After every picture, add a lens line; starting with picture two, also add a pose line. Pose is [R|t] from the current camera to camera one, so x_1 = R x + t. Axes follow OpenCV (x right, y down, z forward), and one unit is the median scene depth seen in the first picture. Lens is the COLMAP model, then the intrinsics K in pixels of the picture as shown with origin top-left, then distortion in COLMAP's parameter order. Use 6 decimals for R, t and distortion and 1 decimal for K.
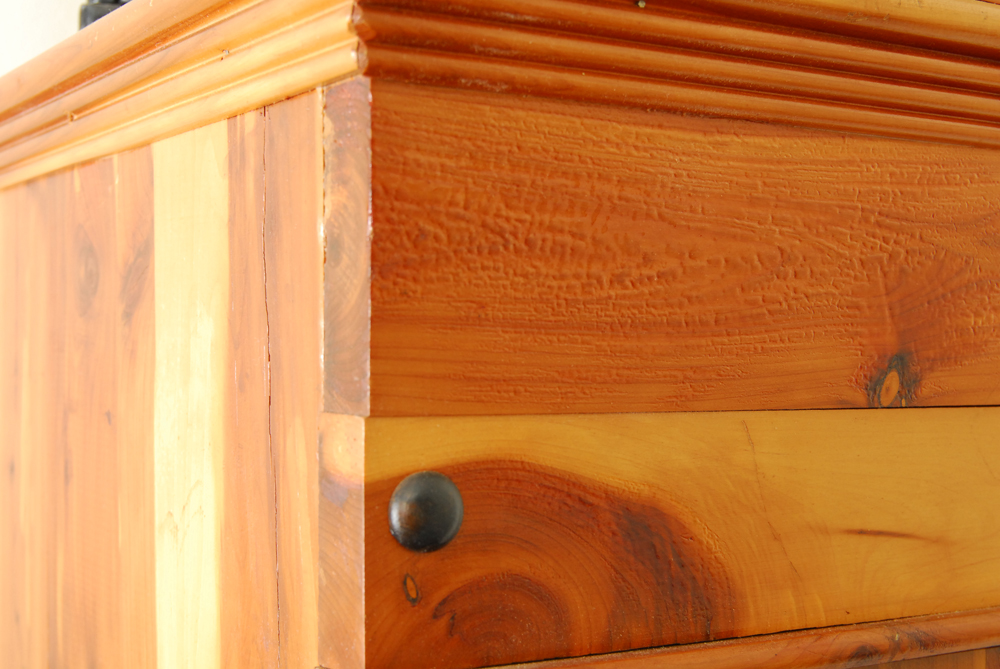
lens RADIAL K [[1520.6, 0, 500.0], [0, 1520.6, 334.5], [0, 0, 1]] dist [-0.051800, -0.072296]
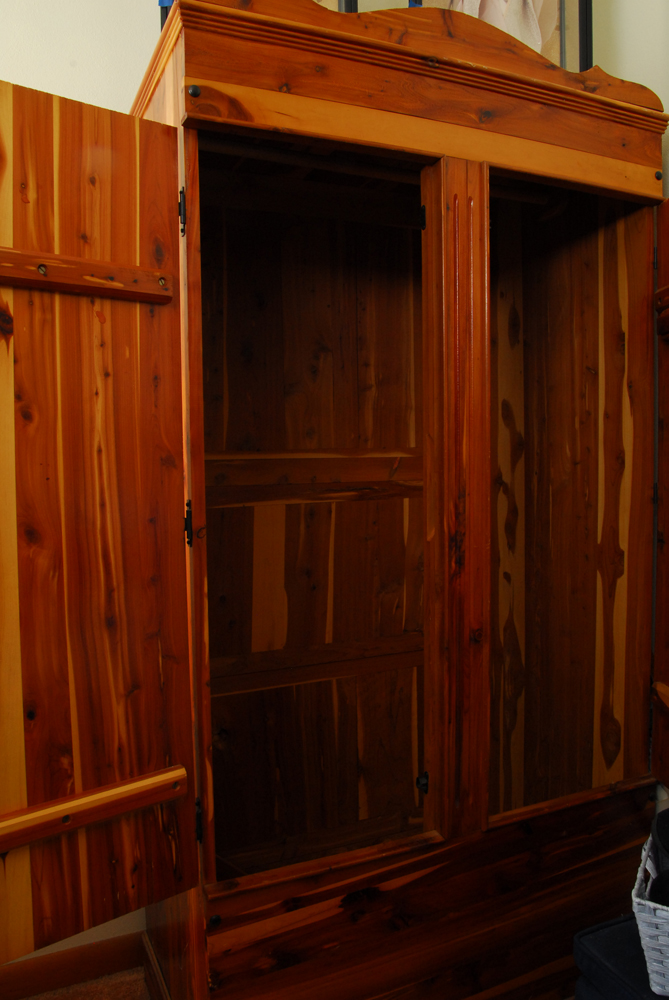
lens RADIAL K [[768.1, 0, 354.0], [0, 768.1, 497.5], [0, 0, 1]] dist [-0.121941, 0.073657]
pose [[0.991783, -0.013980, -0.127168, 0.952133], [0.024685, 0.996244, 0.082997, 1.505255], [0.125530, -0.085454, 0.988403, -2.122386]]
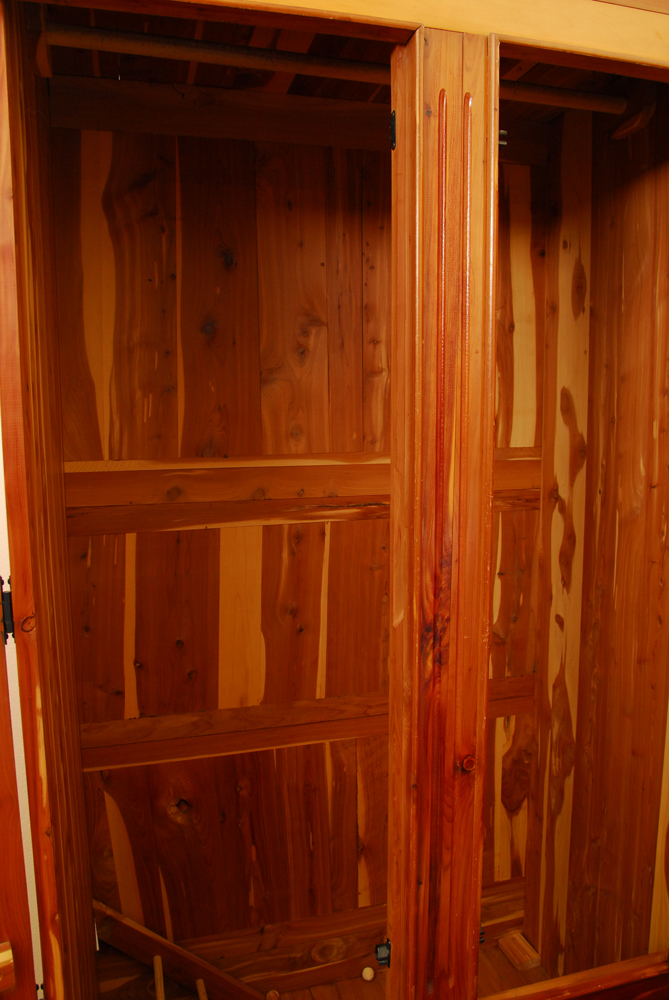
lens RADIAL K [[768.1, 0, 354.0], [0, 768.1, 497.5], [0, 0, 1]] dist [-0.121941, 0.073657]
pose [[0.962151, 0.022882, -0.271554, 1.367687], [0.018045, 0.988932, 0.147267, 1.251896], [0.271918, -0.146593, 0.951089, -0.778400]]
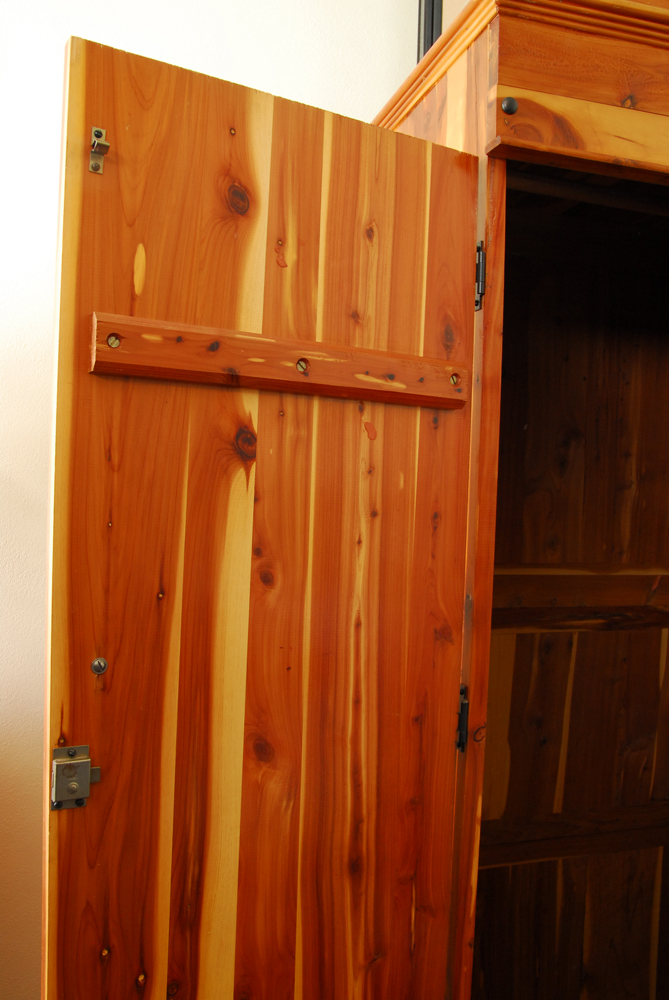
lens RADIAL K [[842.3, 0, 352.4], [0, 842.3, 504.9], [0, 0, 1]] dist [-0.102954, 0.067821]
pose [[0.962294, 0.033266, -0.269968, 0.192846], [-0.021143, 0.998638, 0.047690, 1.122393], [0.271187, -0.040184, 0.961687, -1.488181]]
